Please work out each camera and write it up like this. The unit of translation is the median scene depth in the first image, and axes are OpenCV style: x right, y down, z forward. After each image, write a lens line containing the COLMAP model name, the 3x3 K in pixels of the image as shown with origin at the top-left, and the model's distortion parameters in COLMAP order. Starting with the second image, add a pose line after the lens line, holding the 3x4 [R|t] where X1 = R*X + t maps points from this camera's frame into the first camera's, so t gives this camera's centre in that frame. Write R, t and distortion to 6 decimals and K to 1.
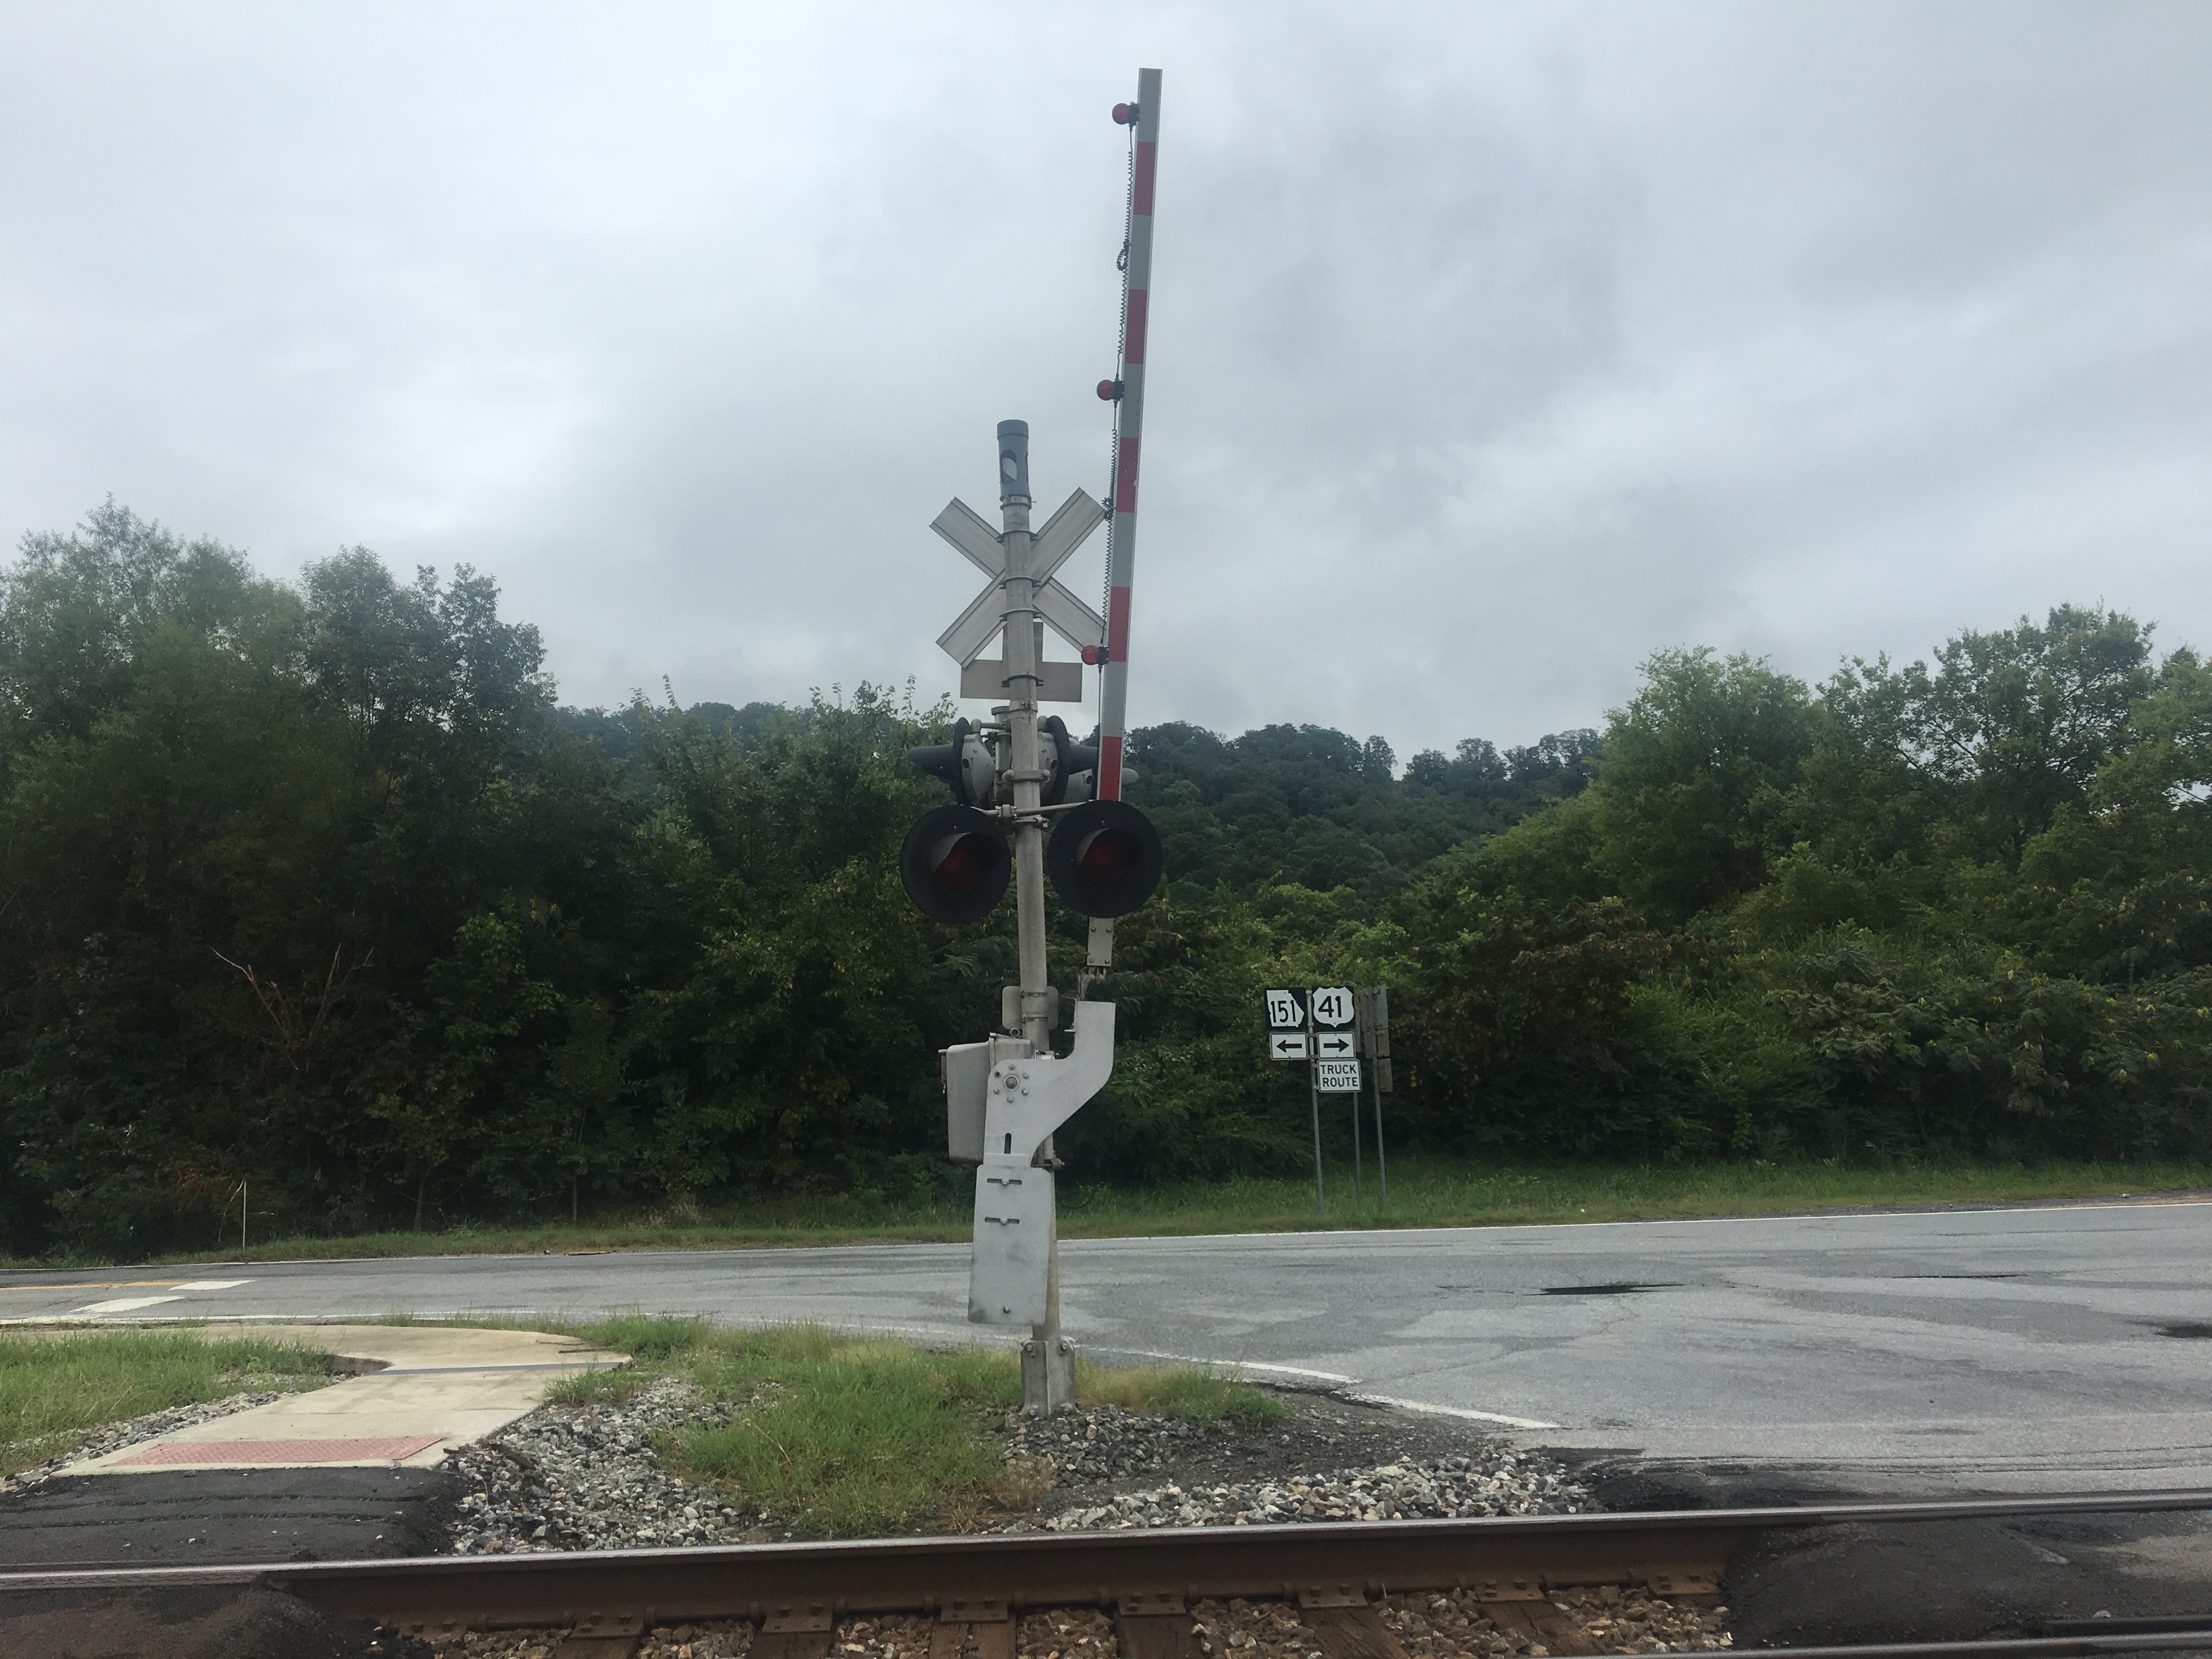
lens RADIAL K [[1852.5, 0, 1081.5], [0, 1852.5, 832.5], [0, 0, 1]] dist [0.107932, -0.192417]
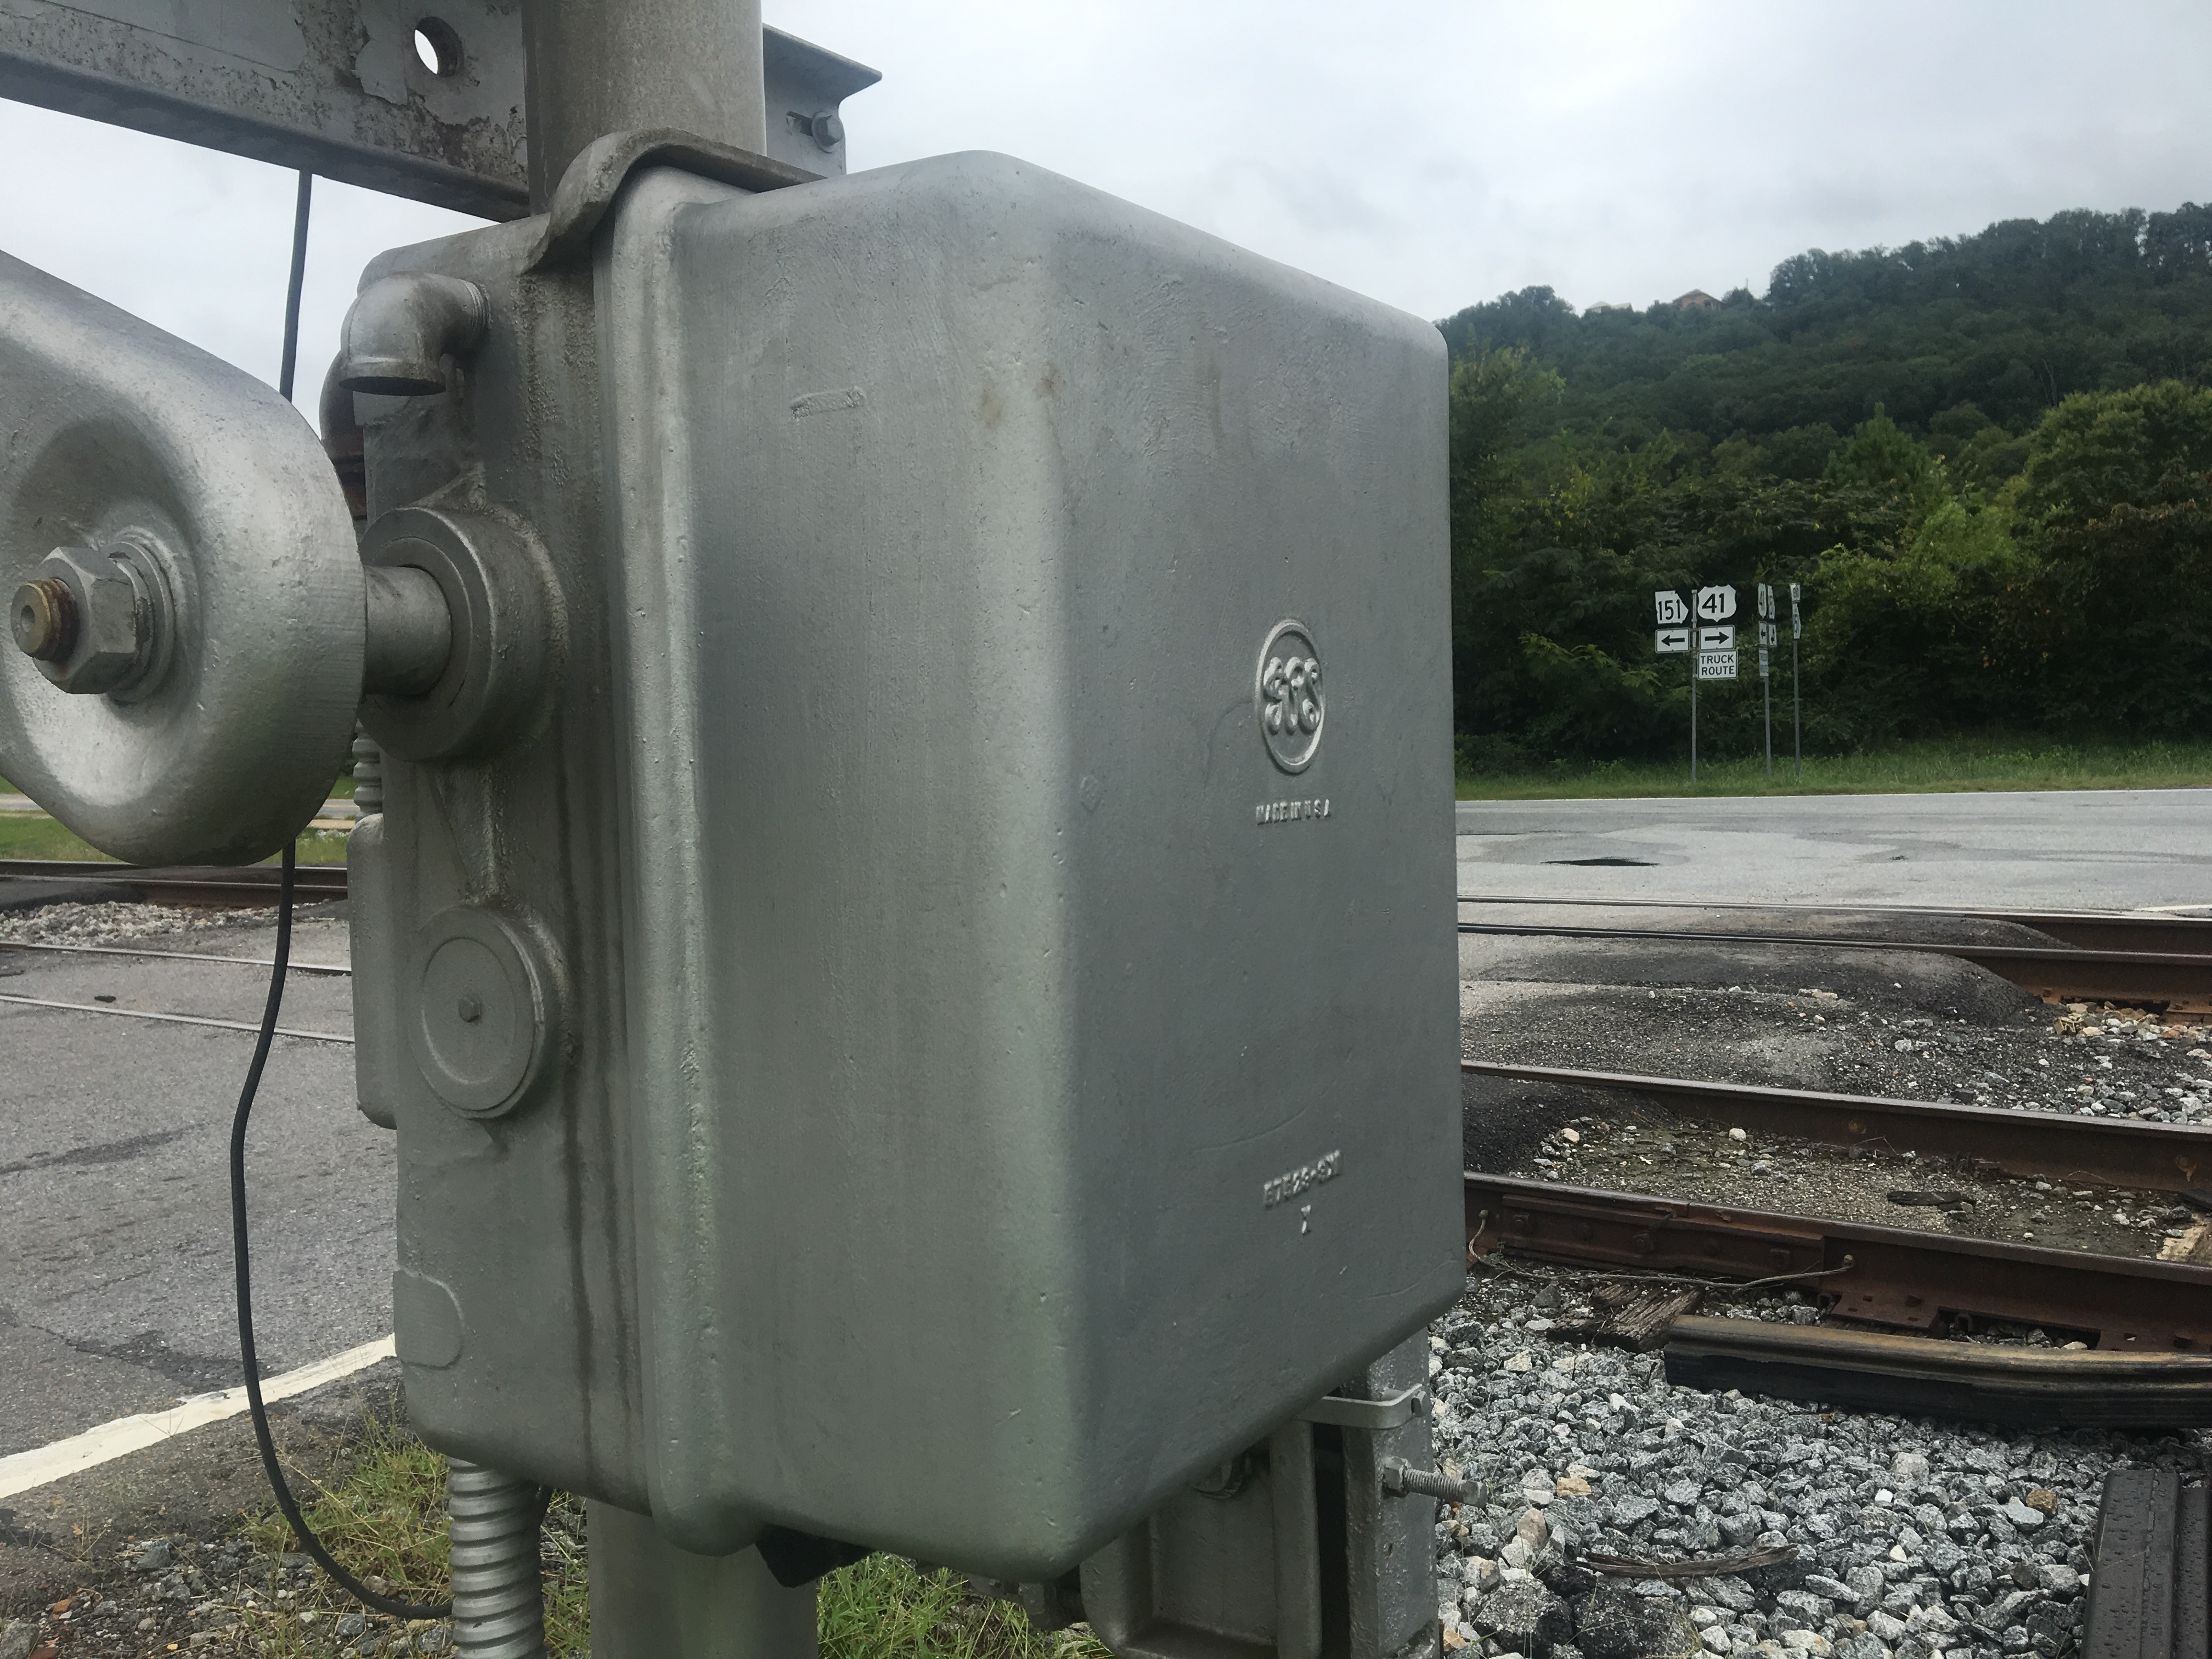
lens RADIAL K [[1864.0, 0, 1106.0], [0, 1864.0, 829.5], [0, 0, 1]] dist [0.059101, -0.081799]
pose [[0.785145, 0.029780, -0.618596, 0.549267], [0.108398, 0.976816, 0.184607, -0.020999], [0.609752, -0.211998, 0.763714, -0.109488]]
